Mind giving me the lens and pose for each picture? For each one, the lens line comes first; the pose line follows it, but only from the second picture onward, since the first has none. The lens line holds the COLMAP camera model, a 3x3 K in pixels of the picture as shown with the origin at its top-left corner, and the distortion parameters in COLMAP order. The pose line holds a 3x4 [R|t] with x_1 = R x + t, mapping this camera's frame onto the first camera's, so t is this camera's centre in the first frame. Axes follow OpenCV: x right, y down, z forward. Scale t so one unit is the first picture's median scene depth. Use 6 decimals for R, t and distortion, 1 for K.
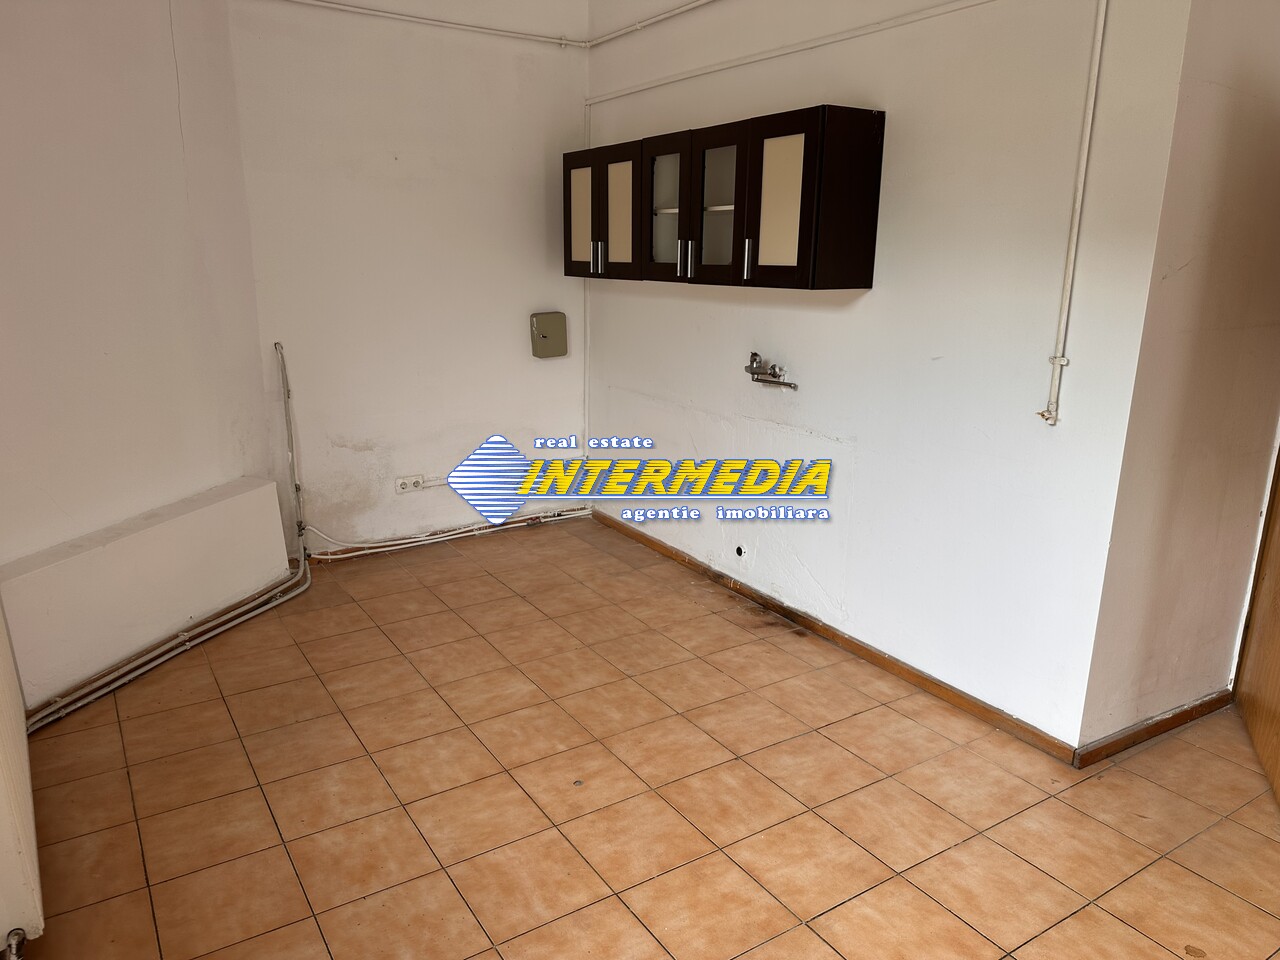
lens RADIAL K [[923.4, 0, 640.0], [0, 923.4, 480.0], [0, 0, 1]] dist [0.108088, -0.175312]
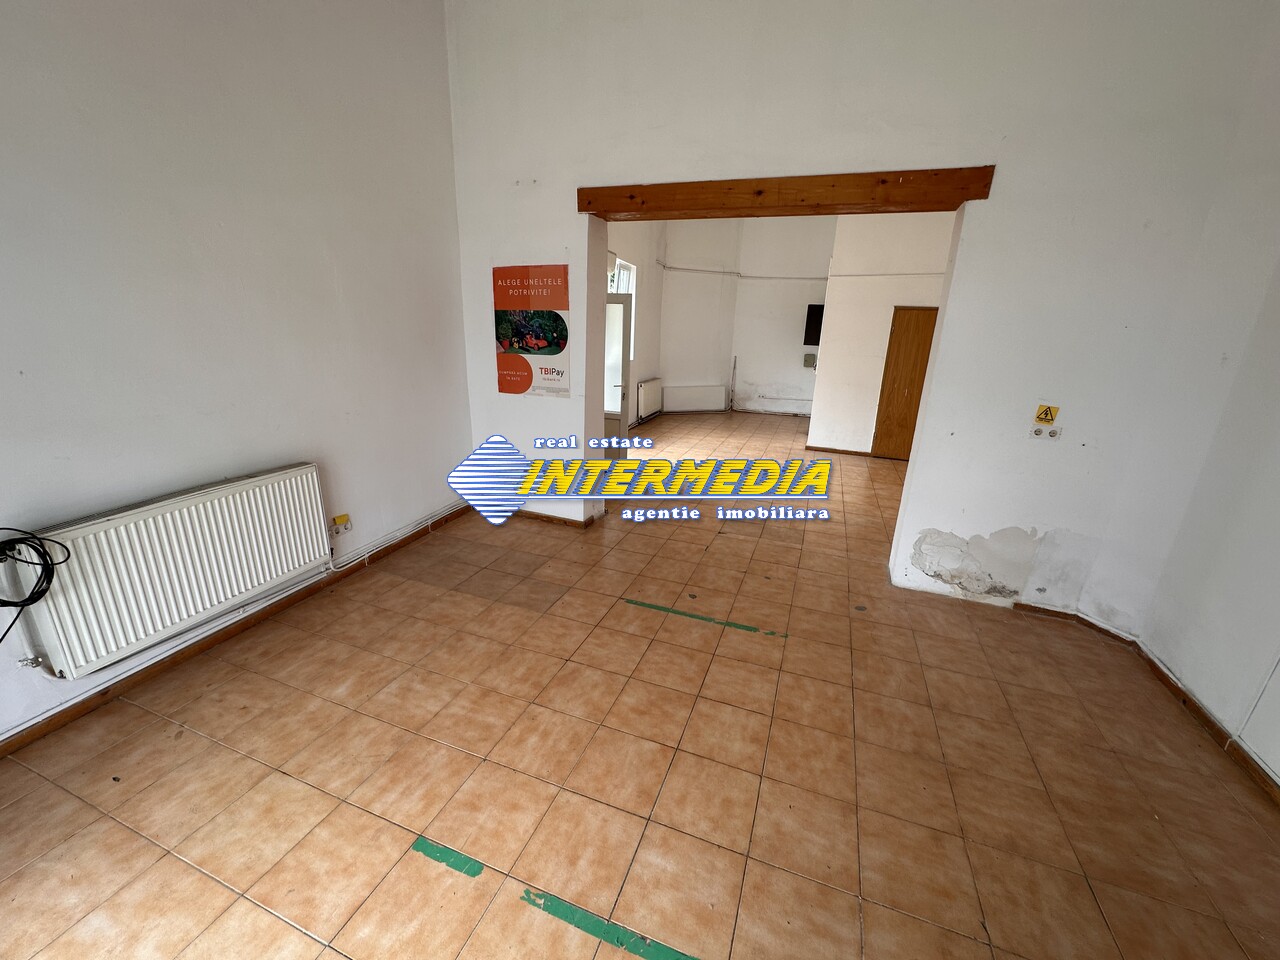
lens RADIAL K [[510.6, 0, 640.0], [0, 510.6, 480.0], [0, 0, 1]] dist [0.000664, 0.000021]
pose [[0.616875, 0.241423, -0.749120, 1.546325], [-0.226197, 0.966020, 0.125059, 0.263479], [0.753857, 0.092303, 0.650523, -1.012439]]
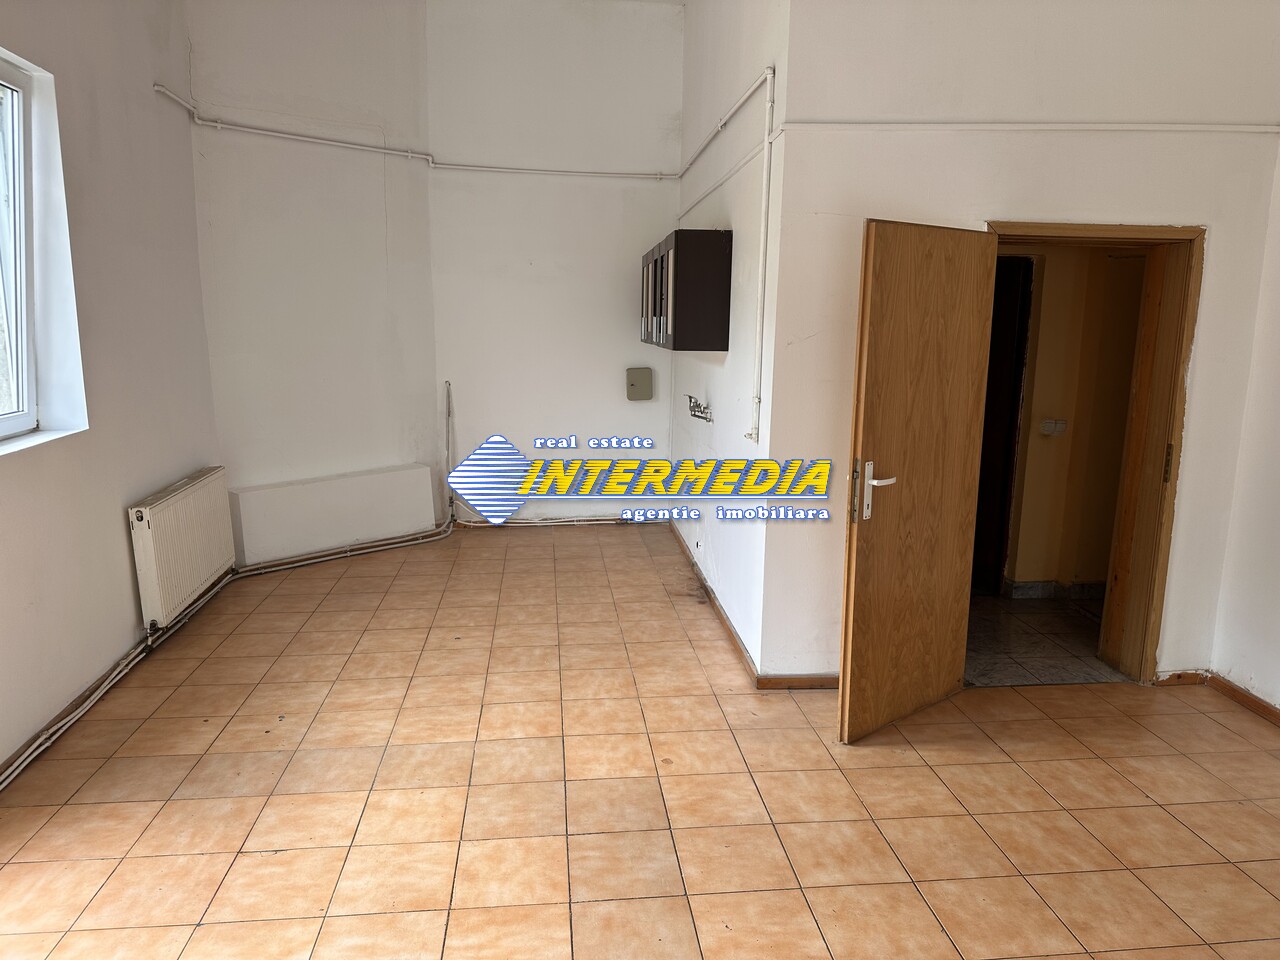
lens RADIAL K [[923.4, 0, 640.0], [0, 923.4, 480.0], [0, 0, 1]] dist [0.108088, -0.175312]
pose [[0.894083, 0.082746, -0.440191, 0.741412], [-0.115954, 0.992043, -0.049035, 0.071647], [0.432631, 0.094883, 0.896564, -0.292103]]
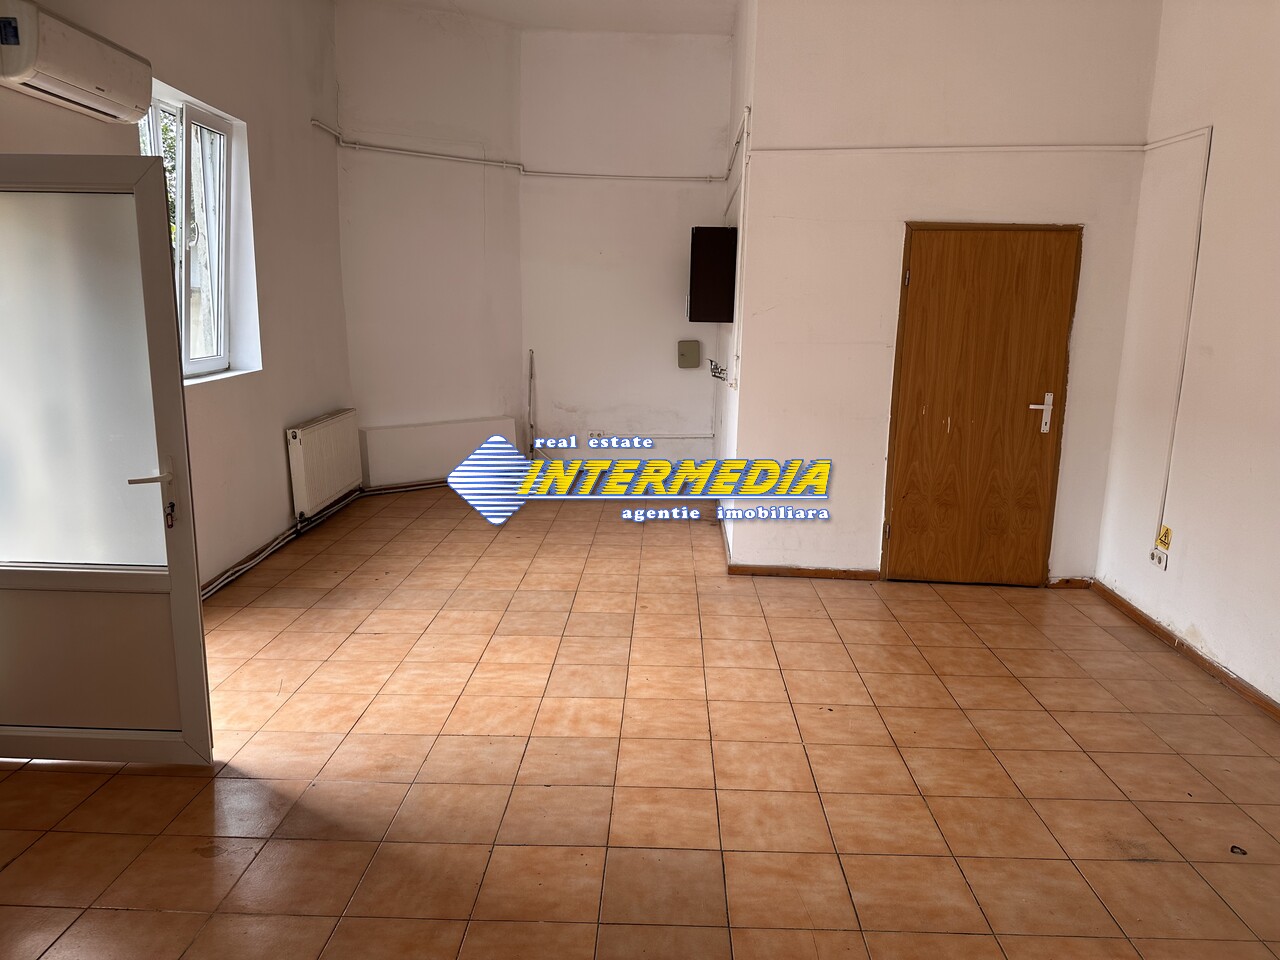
lens RADIAL K [[925.0, 0, 640.0], [0, 925.0, 480.0], [0, 0, 1]] dist [0.227680, -0.531164]
pose [[0.825584, 0.115582, -0.552314, 1.097320], [-0.152536, 0.988070, -0.021234, 0.155185], [0.543271, 0.101778, 0.833365, -0.552864]]
